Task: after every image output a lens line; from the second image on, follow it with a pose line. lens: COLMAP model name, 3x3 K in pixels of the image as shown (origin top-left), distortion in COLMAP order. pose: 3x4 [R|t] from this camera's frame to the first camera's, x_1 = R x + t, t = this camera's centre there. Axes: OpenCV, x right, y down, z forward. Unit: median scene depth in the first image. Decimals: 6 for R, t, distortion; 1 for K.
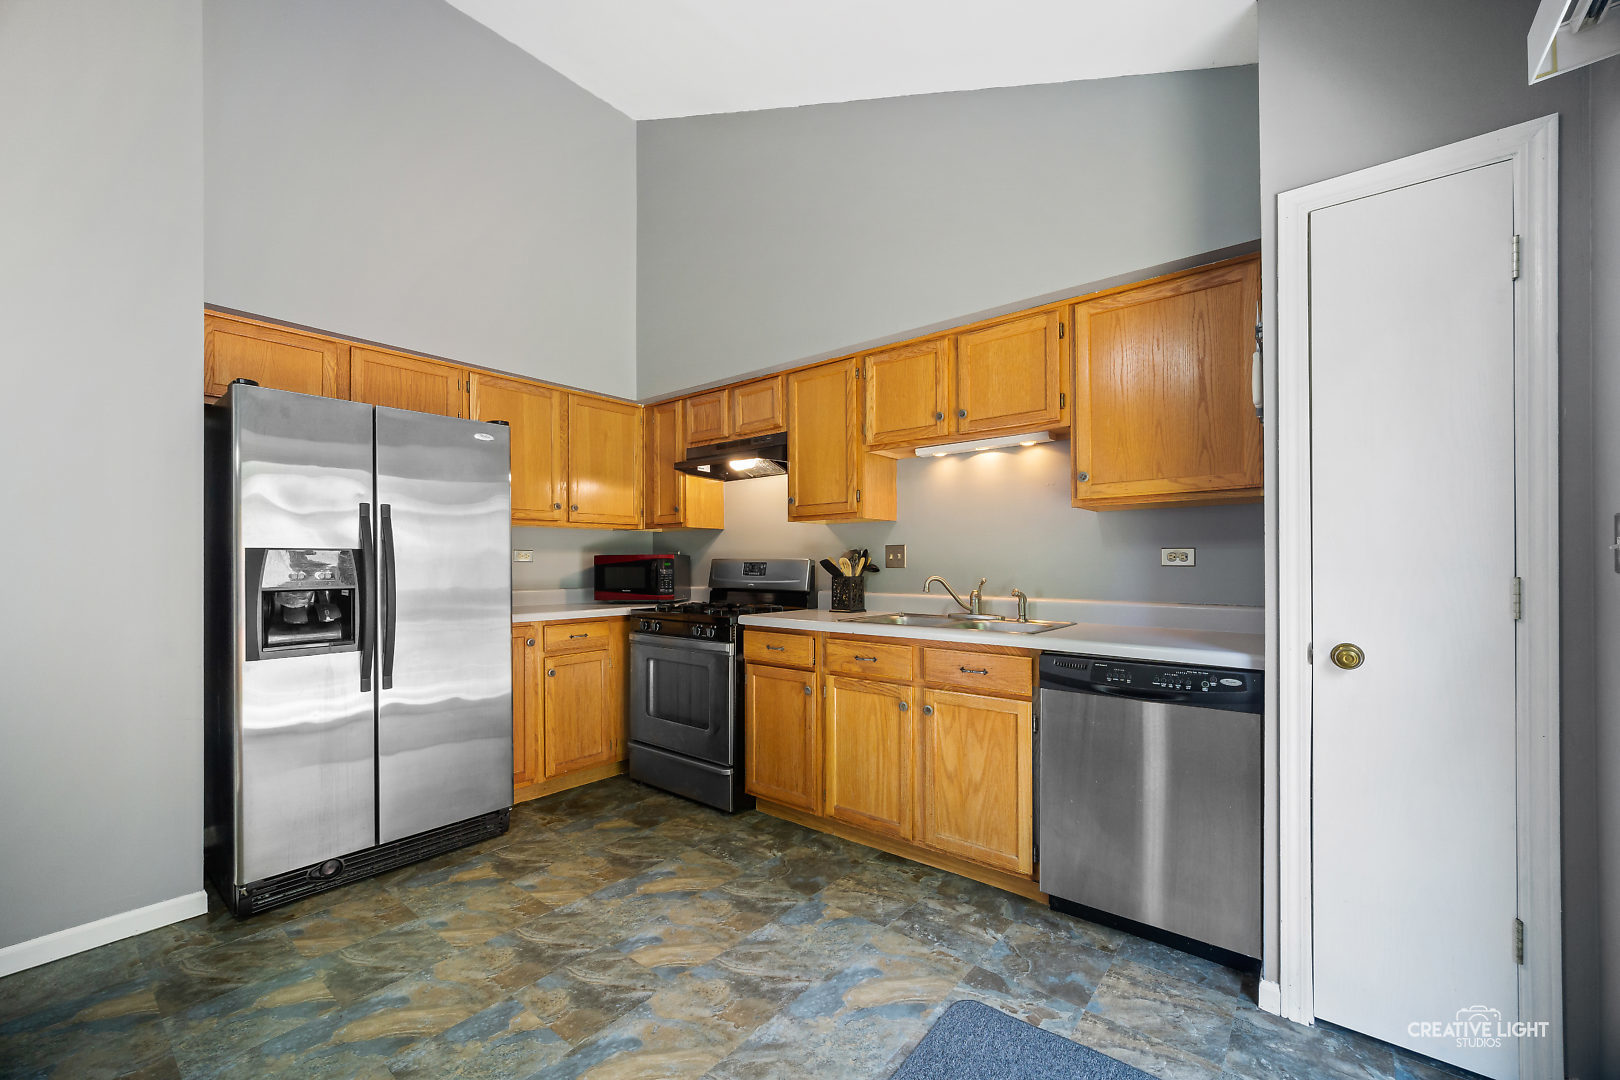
lens RADIAL K [[648.2, 0, 806.5], [0, 648.2, 556.9], [0, 0, 1]] dist [-0.001373, -0.000210]
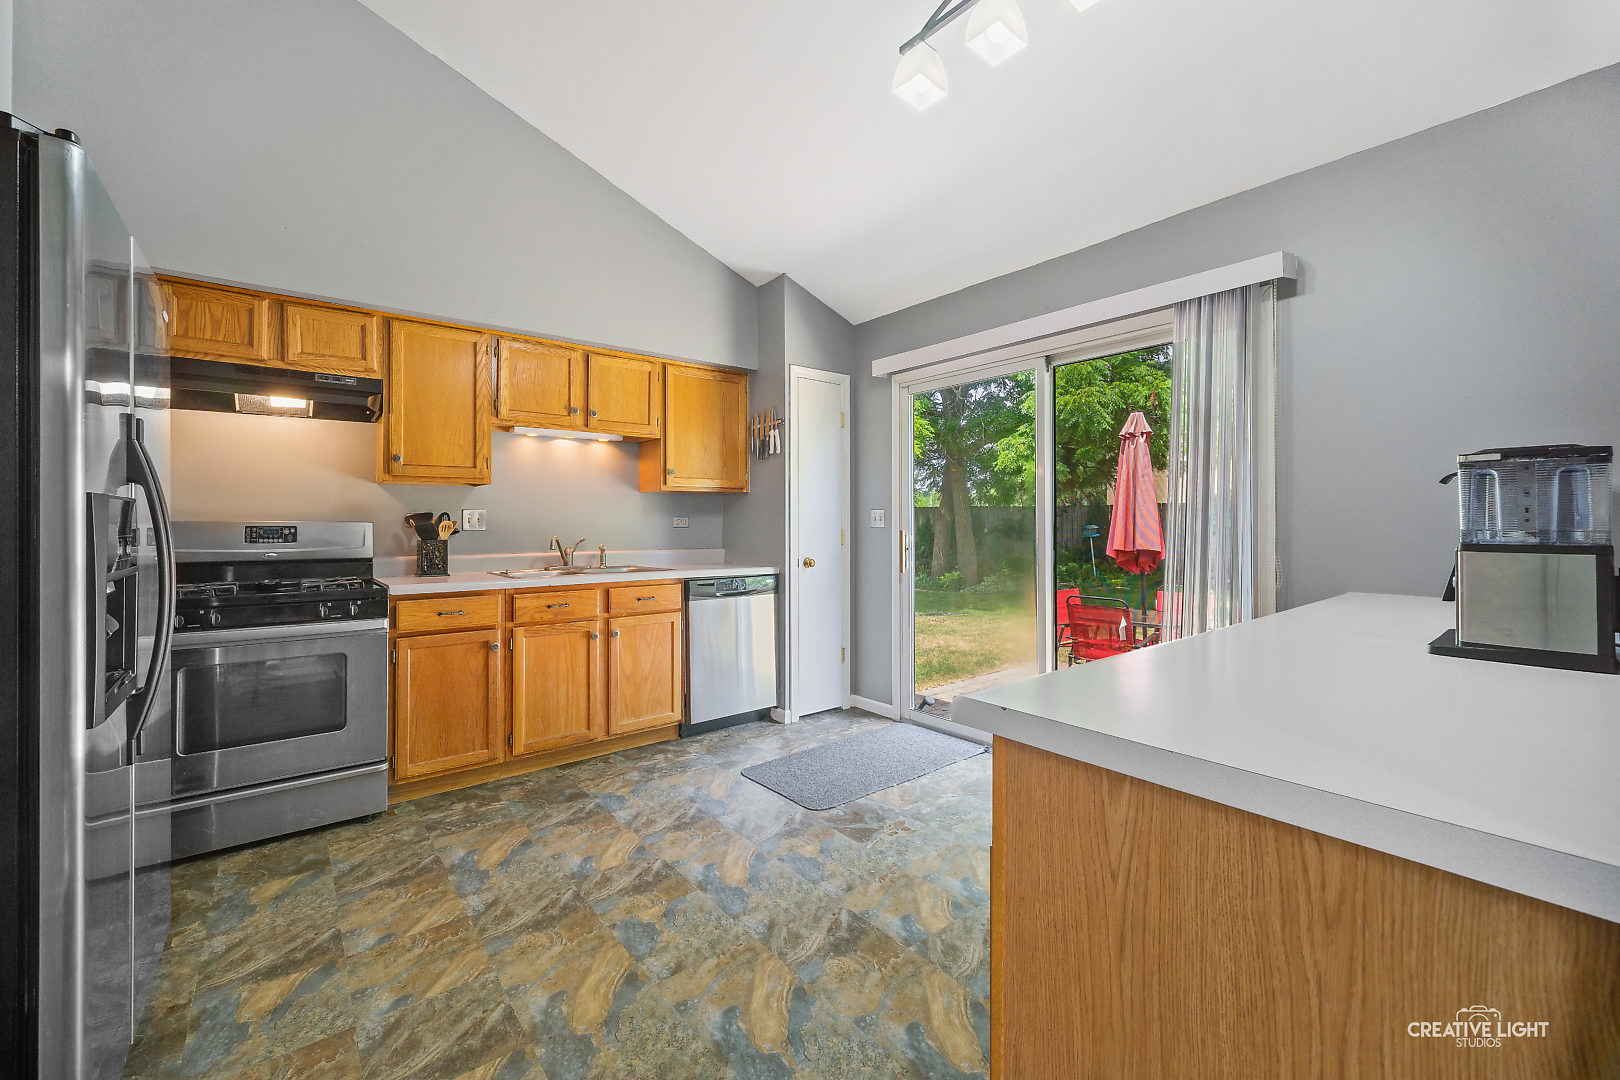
lens RADIAL K [[648.2, 0, 789.2], [0, 648.2, 516.7], [0, 0, 1]] dist [-0.001373, -0.000210]
pose [[0.226395, 0.014797, 0.973923, -1.061155], [-0.004704, 0.999890, -0.014098, 0.008541], [-0.974024, -0.001389, 0.226439, 0.340577]]
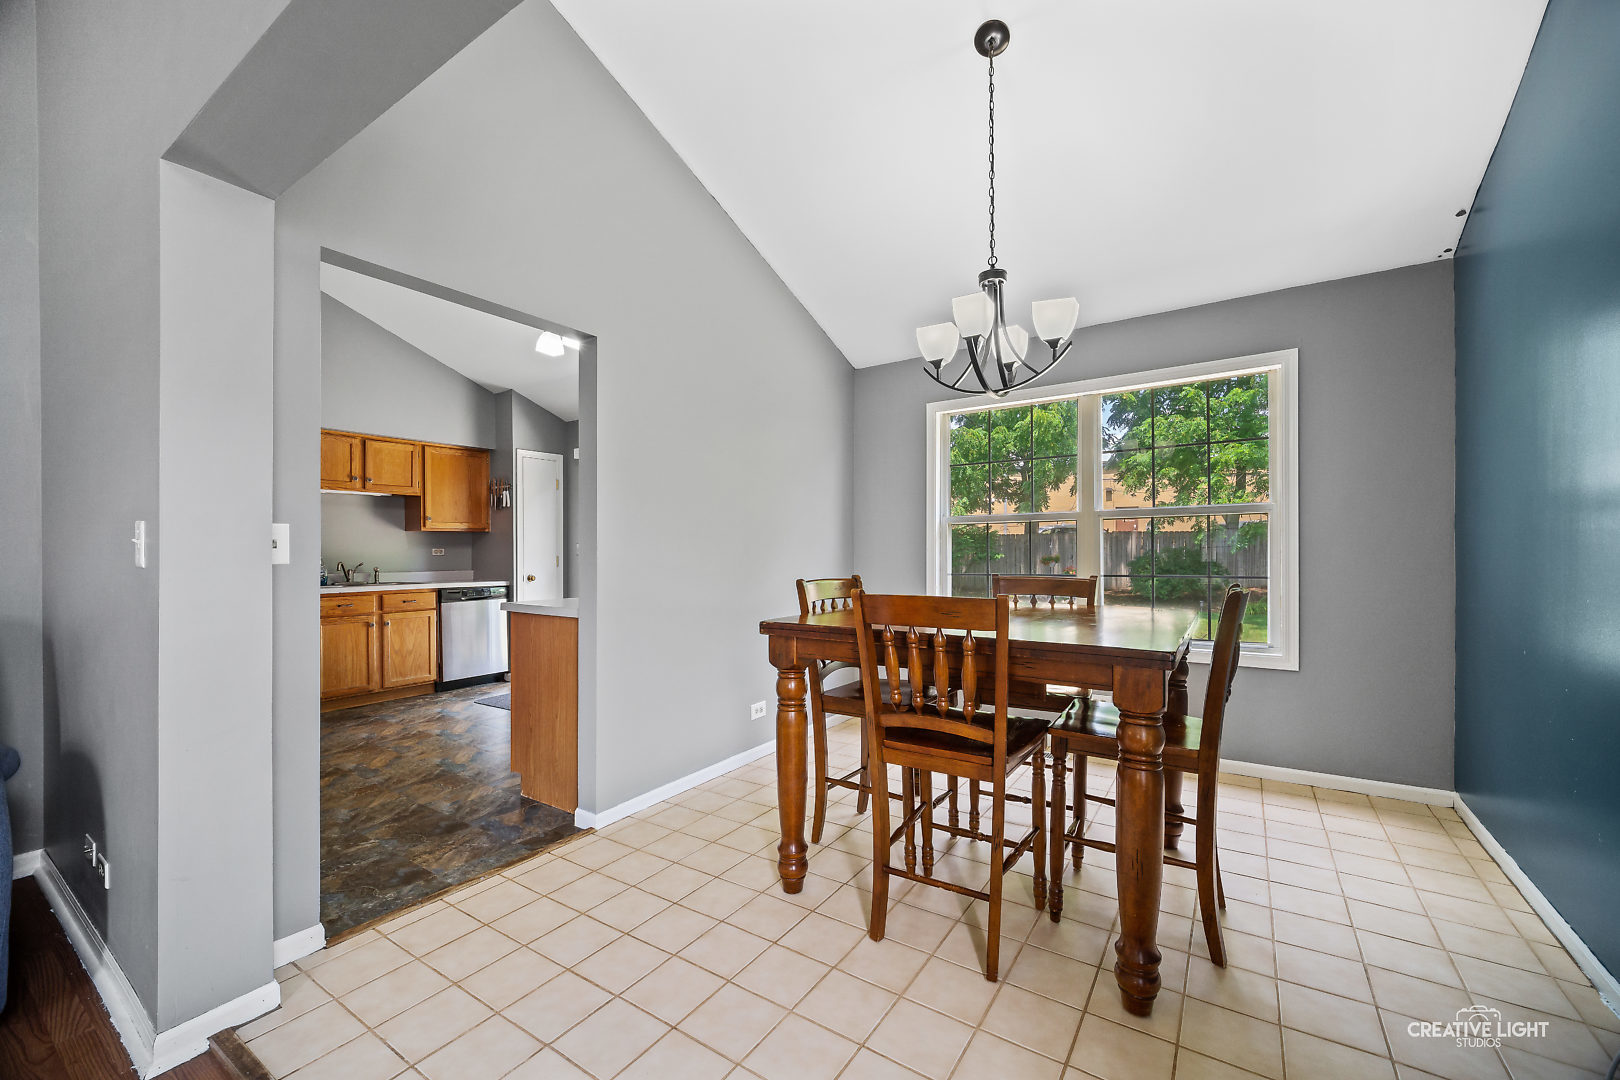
lens RADIAL K [[648.2, 0, 803.4], [0, 648.2, 554.6], [0, 0, 1]] dist [-0.001373, -0.000210]
pose [[-0.086177, -0.003583, 0.996273, -2.058279], [-0.003420, 0.999989, 0.003301, -0.001777], [-0.996274, -0.003123, -0.086188, -0.177323]]
